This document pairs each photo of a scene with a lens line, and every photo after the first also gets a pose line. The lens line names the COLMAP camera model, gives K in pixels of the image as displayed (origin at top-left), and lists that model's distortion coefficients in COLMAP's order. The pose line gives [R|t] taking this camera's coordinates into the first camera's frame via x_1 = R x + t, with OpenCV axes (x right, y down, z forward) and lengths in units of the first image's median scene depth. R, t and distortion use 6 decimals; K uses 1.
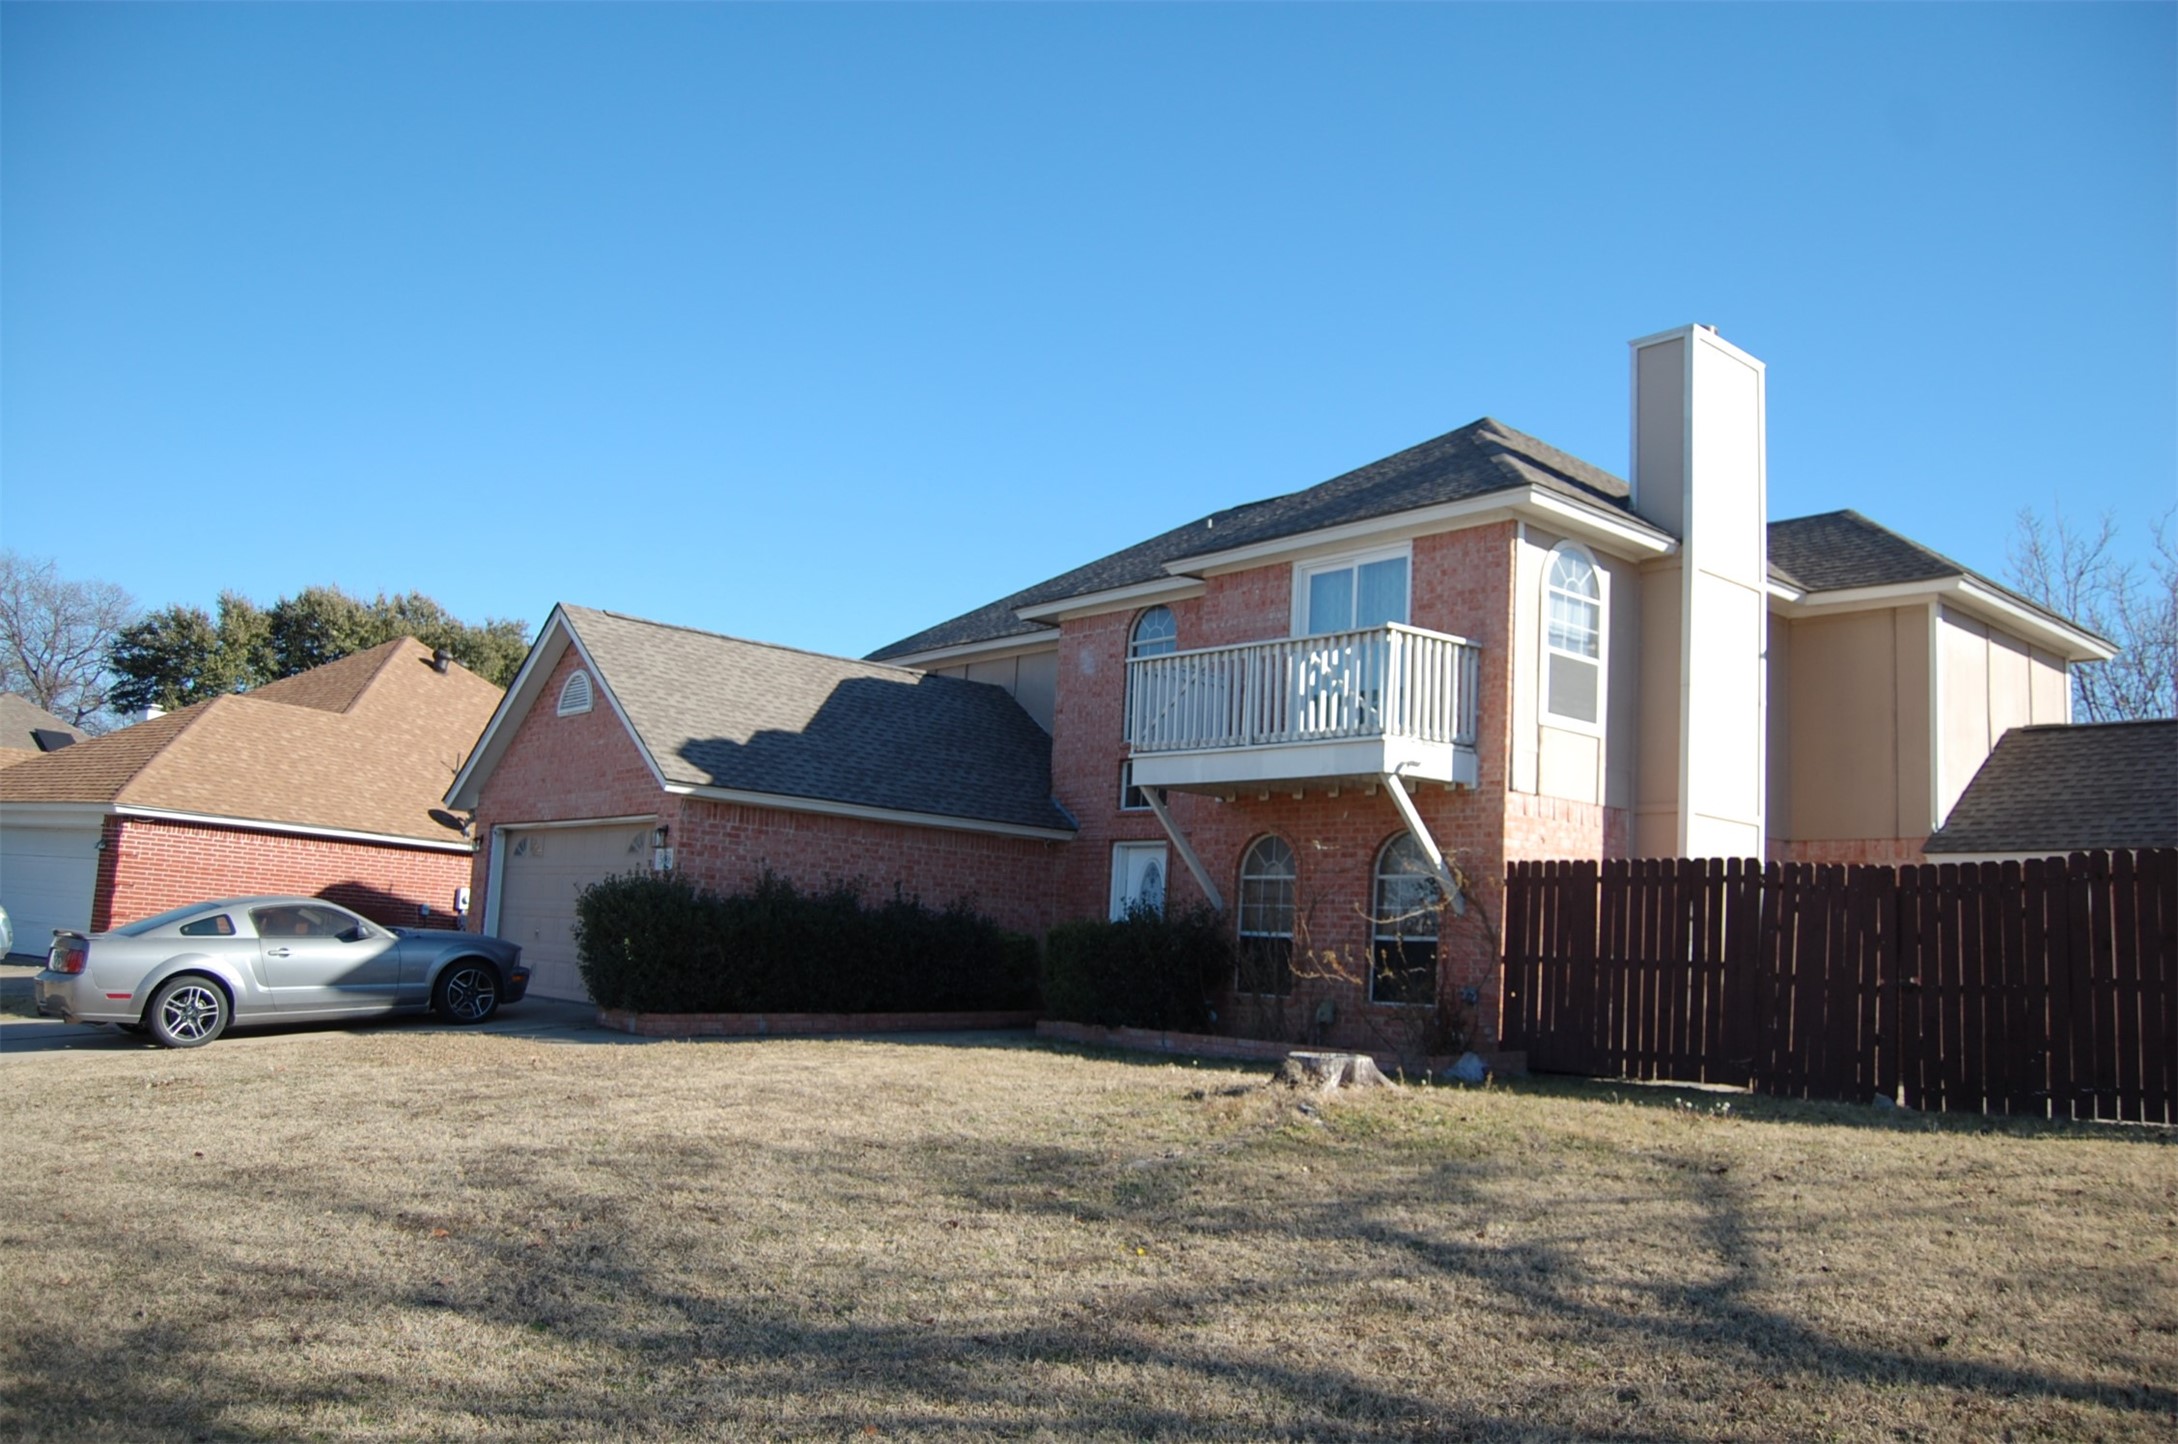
lens RADIAL K [[1703.0, 0, 1086.1], [0, 1703.0, 722.5], [0, 0, 1]] dist [-0.094759, 0.038182]
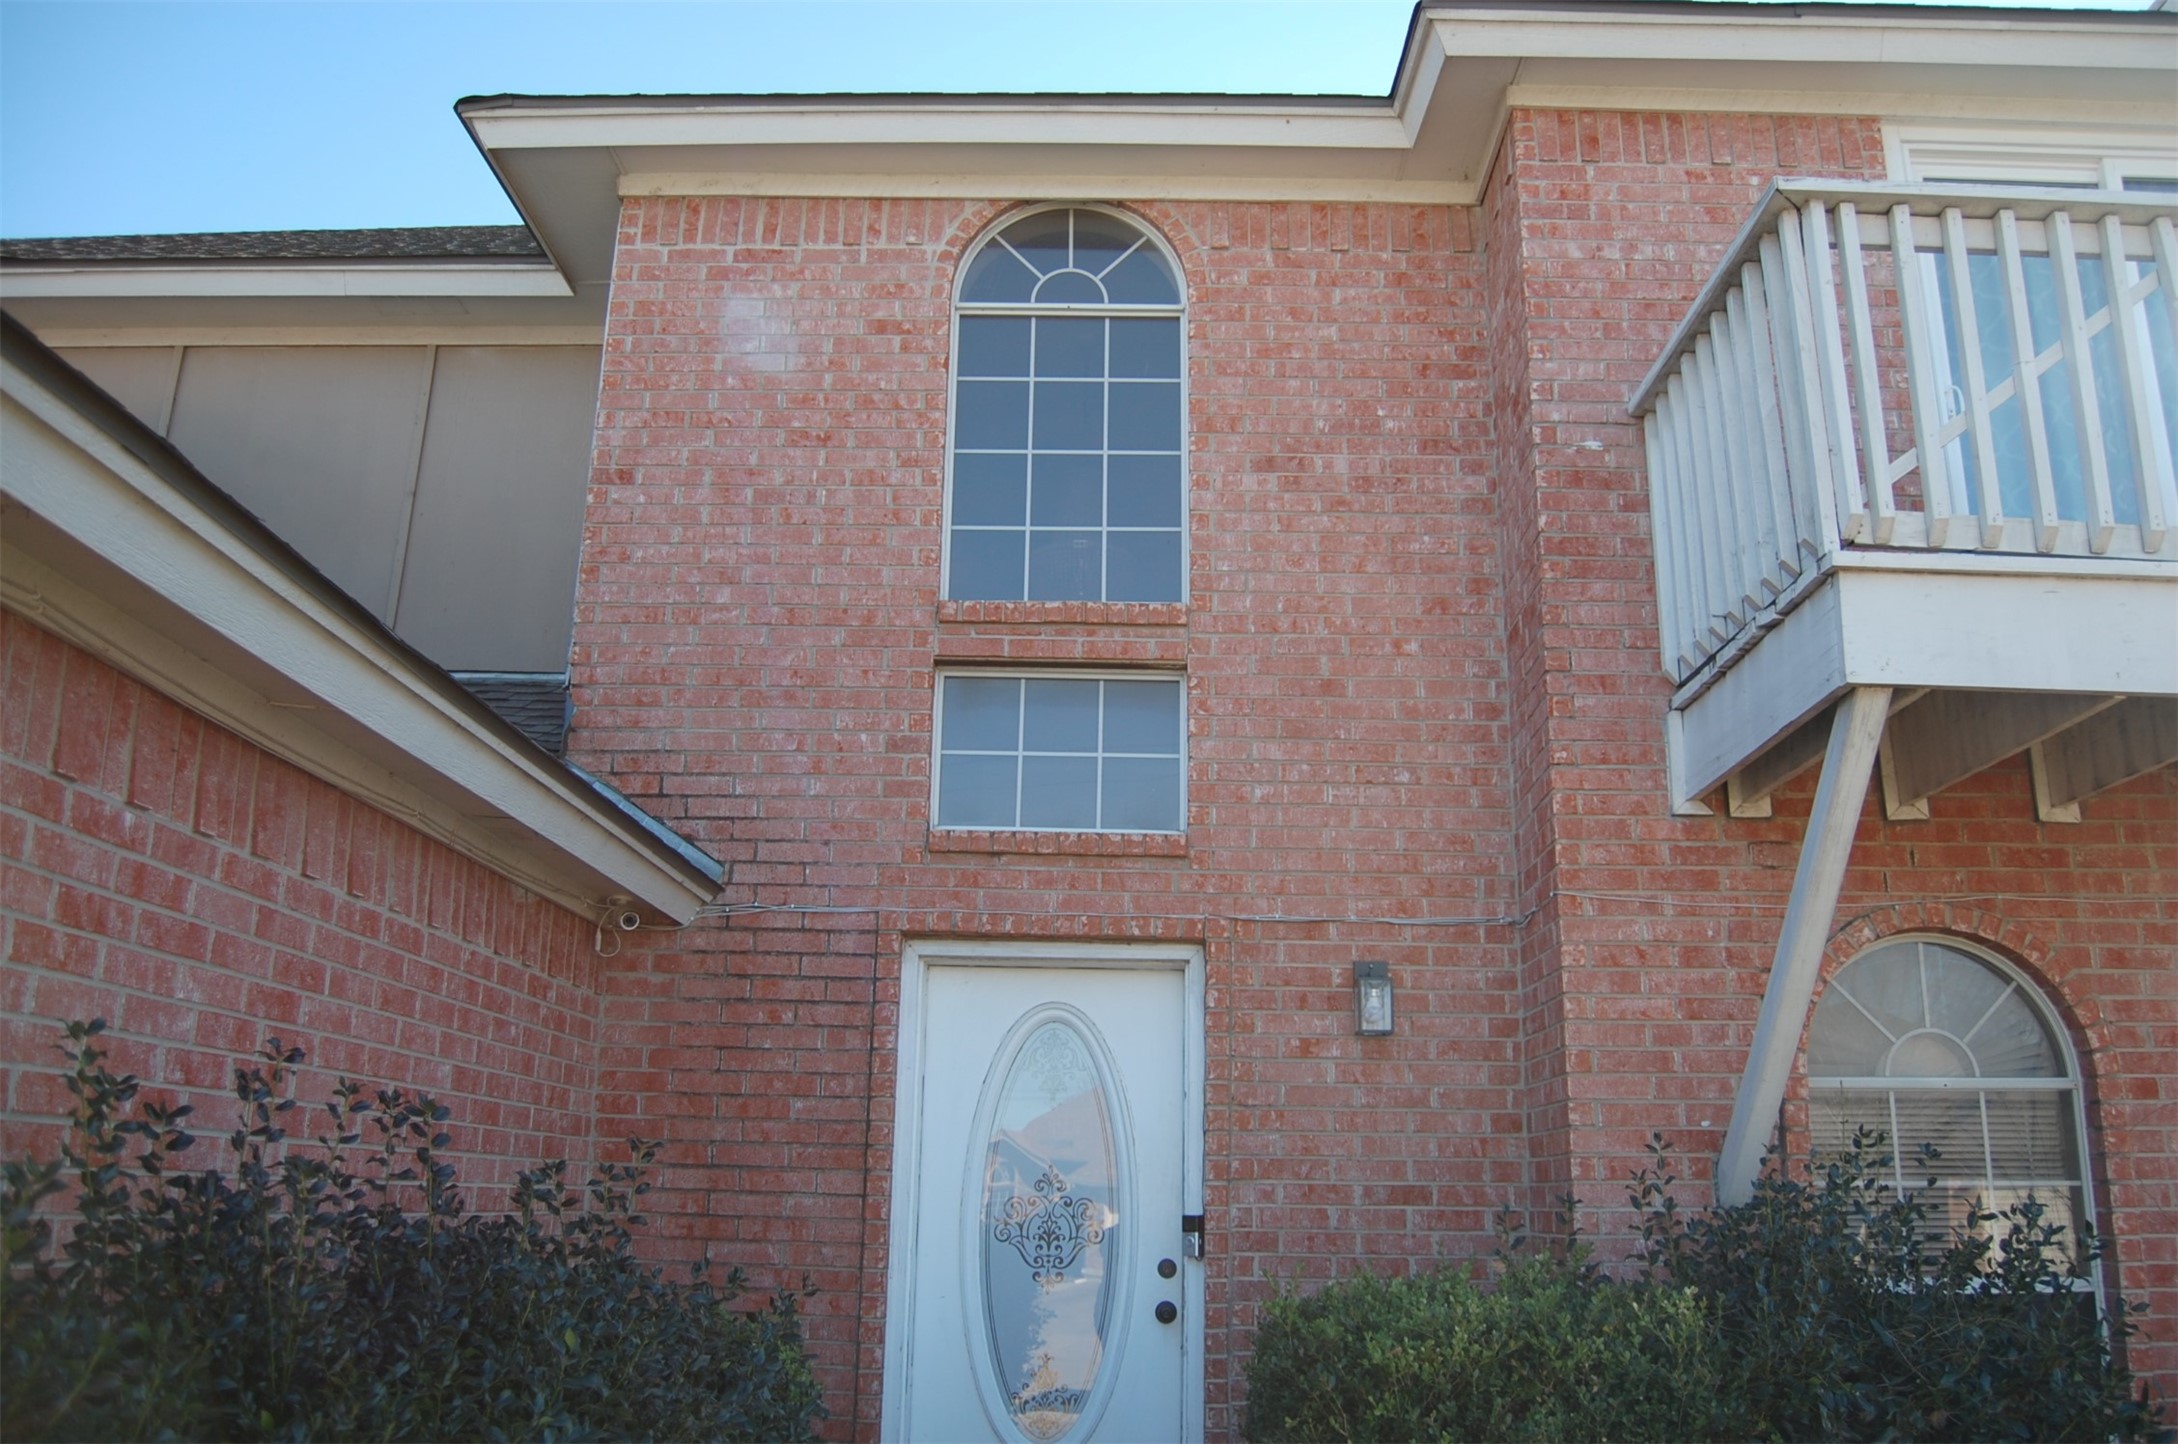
lens RADIAL K [[1703.0, 0, 1097.4], [0, 1703.0, 727.5], [0, 0, 1]] dist [-0.094759, 0.038182]
pose [[0.653883, 0.157755, 0.739967, -0.202727], [-0.088127, 0.987244, -0.132599, 0.080378], [-0.751446, 0.021493, 0.659444, 0.908649]]
